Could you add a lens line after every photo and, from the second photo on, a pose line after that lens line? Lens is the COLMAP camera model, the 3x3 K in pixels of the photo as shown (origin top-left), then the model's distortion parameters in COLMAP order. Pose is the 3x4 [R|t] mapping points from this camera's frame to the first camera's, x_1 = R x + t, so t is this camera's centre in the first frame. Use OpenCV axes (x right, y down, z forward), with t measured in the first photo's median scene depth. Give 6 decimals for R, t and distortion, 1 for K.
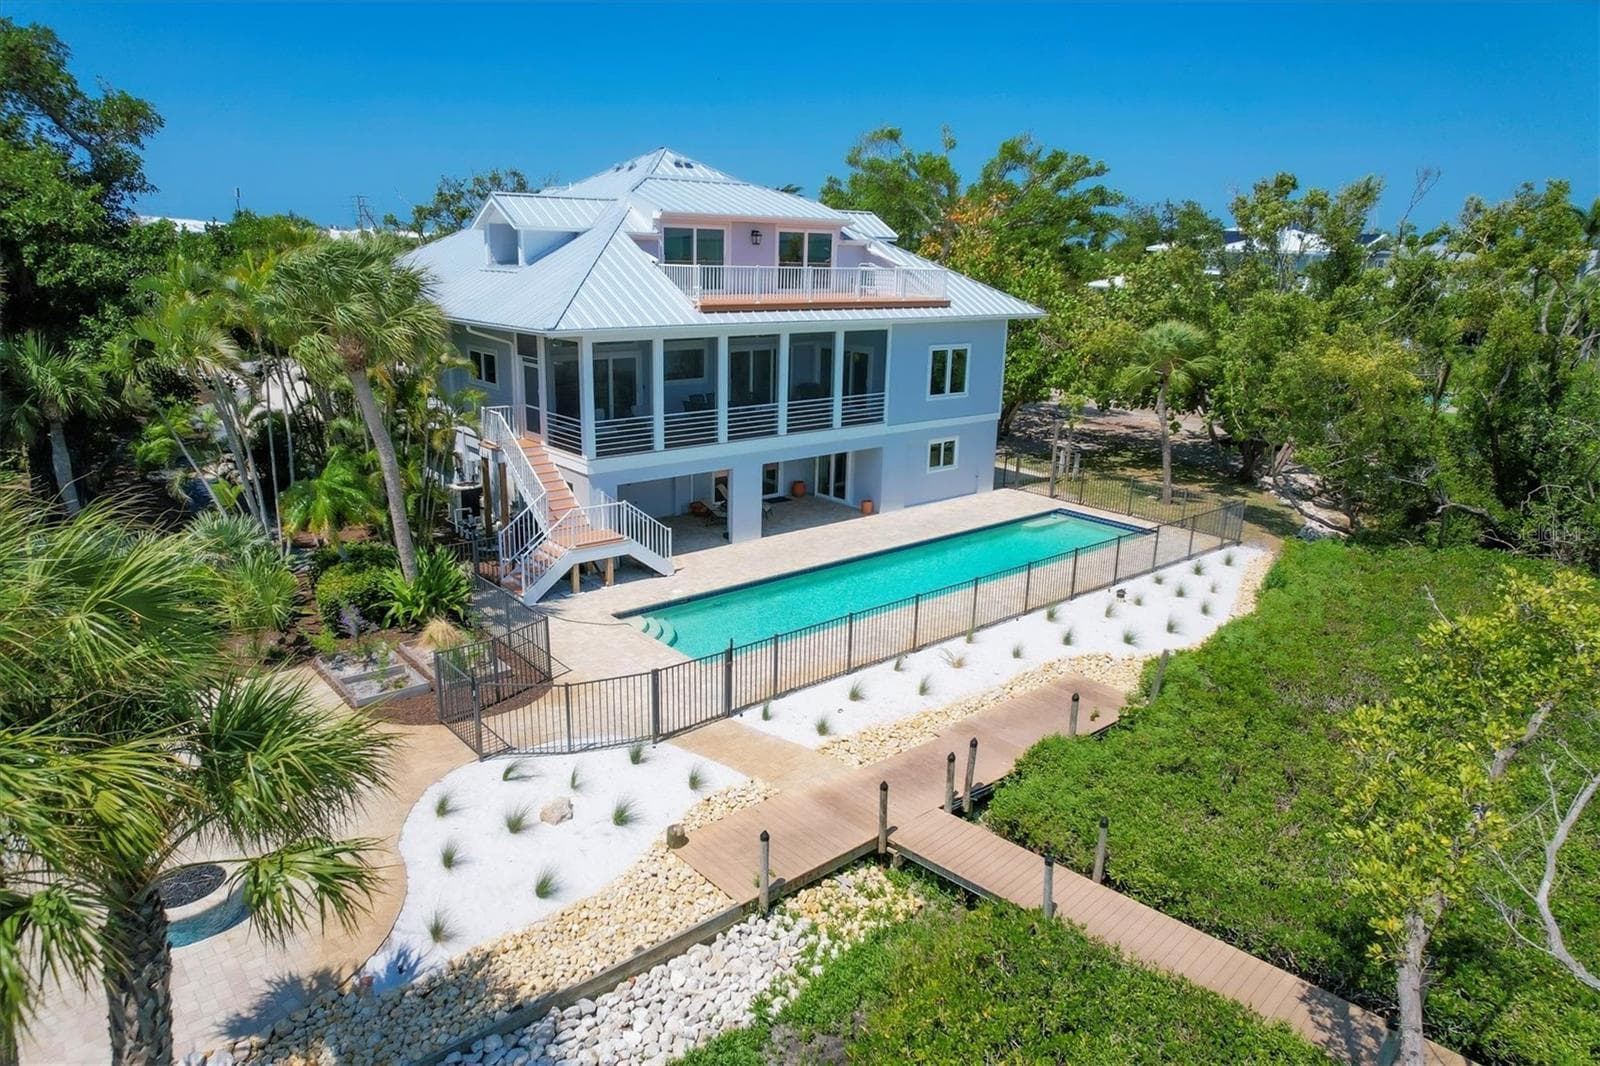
lens RADIAL K [[973.3, 0, 794.9], [0, 973.3, 533.1], [0, 0, 1]] dist [-0.029065, -0.000729]
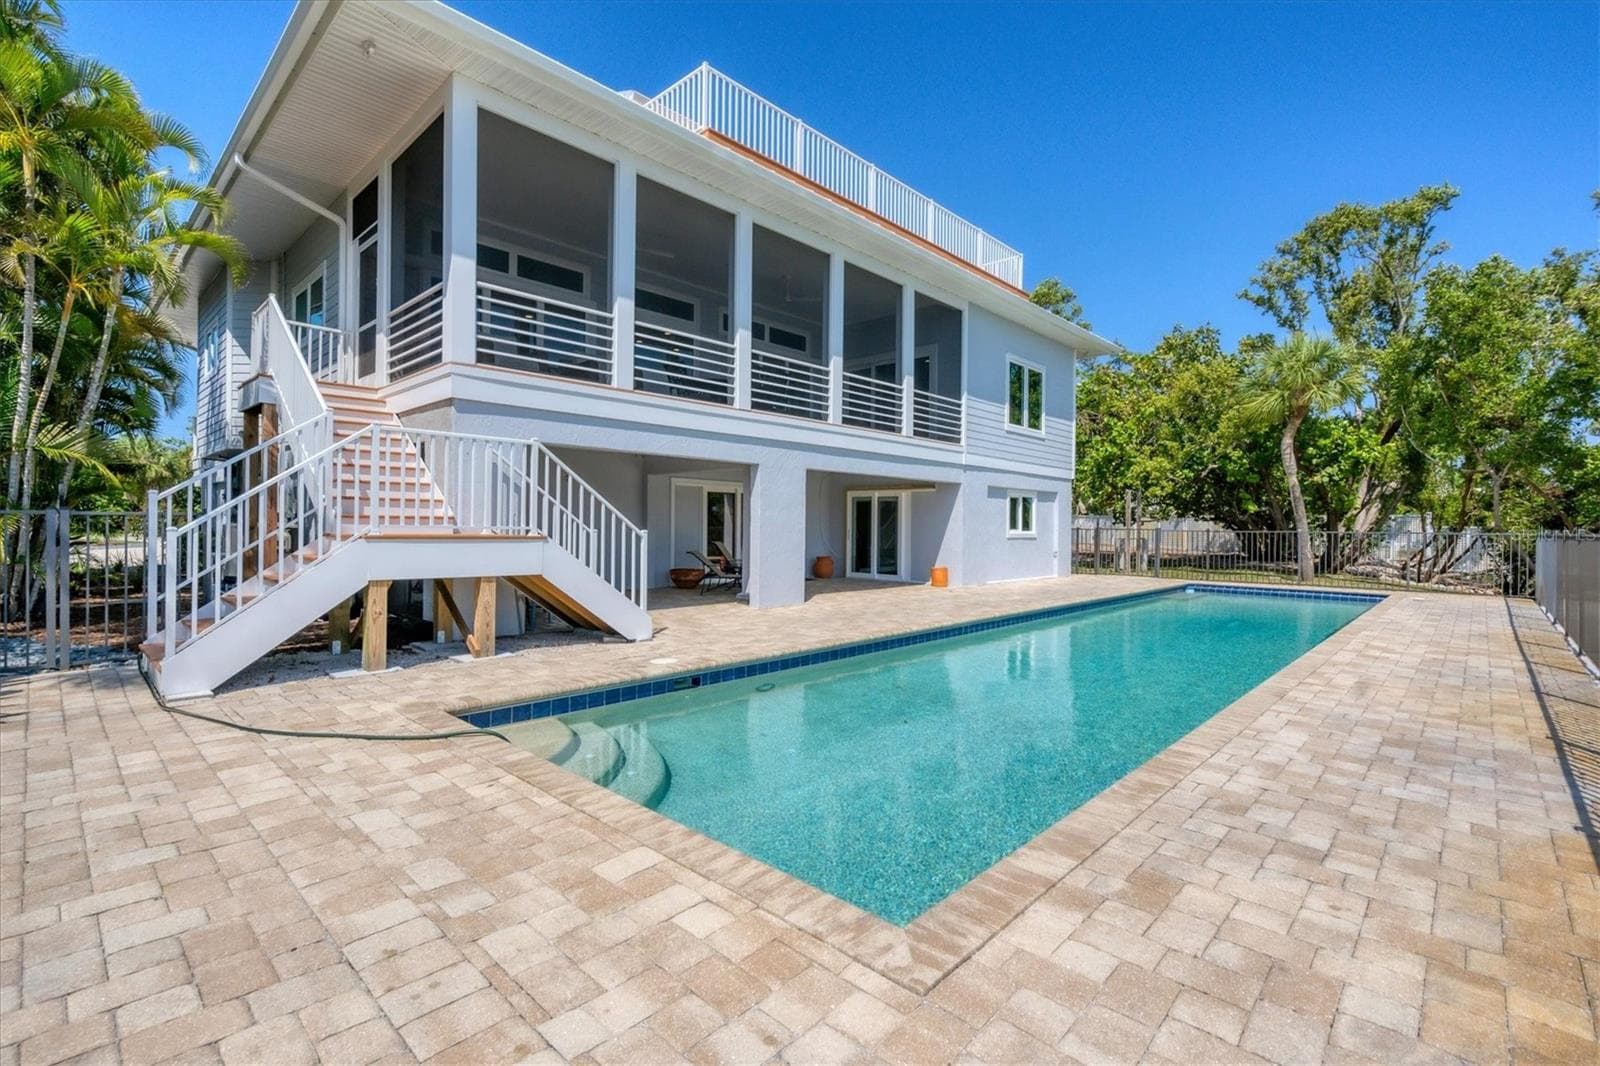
lens RADIAL K [[724.2, 0, 806.2], [0, 724.2, 533.9], [0, 0, 1]] dist [-0.022764, -0.000213]
pose [[0.992595, -0.012710, 0.120805, -0.086964], [0.043223, 0.966376, -0.253475, 0.075821], [-0.113522, 0.256819, 0.959769, 0.625119]]
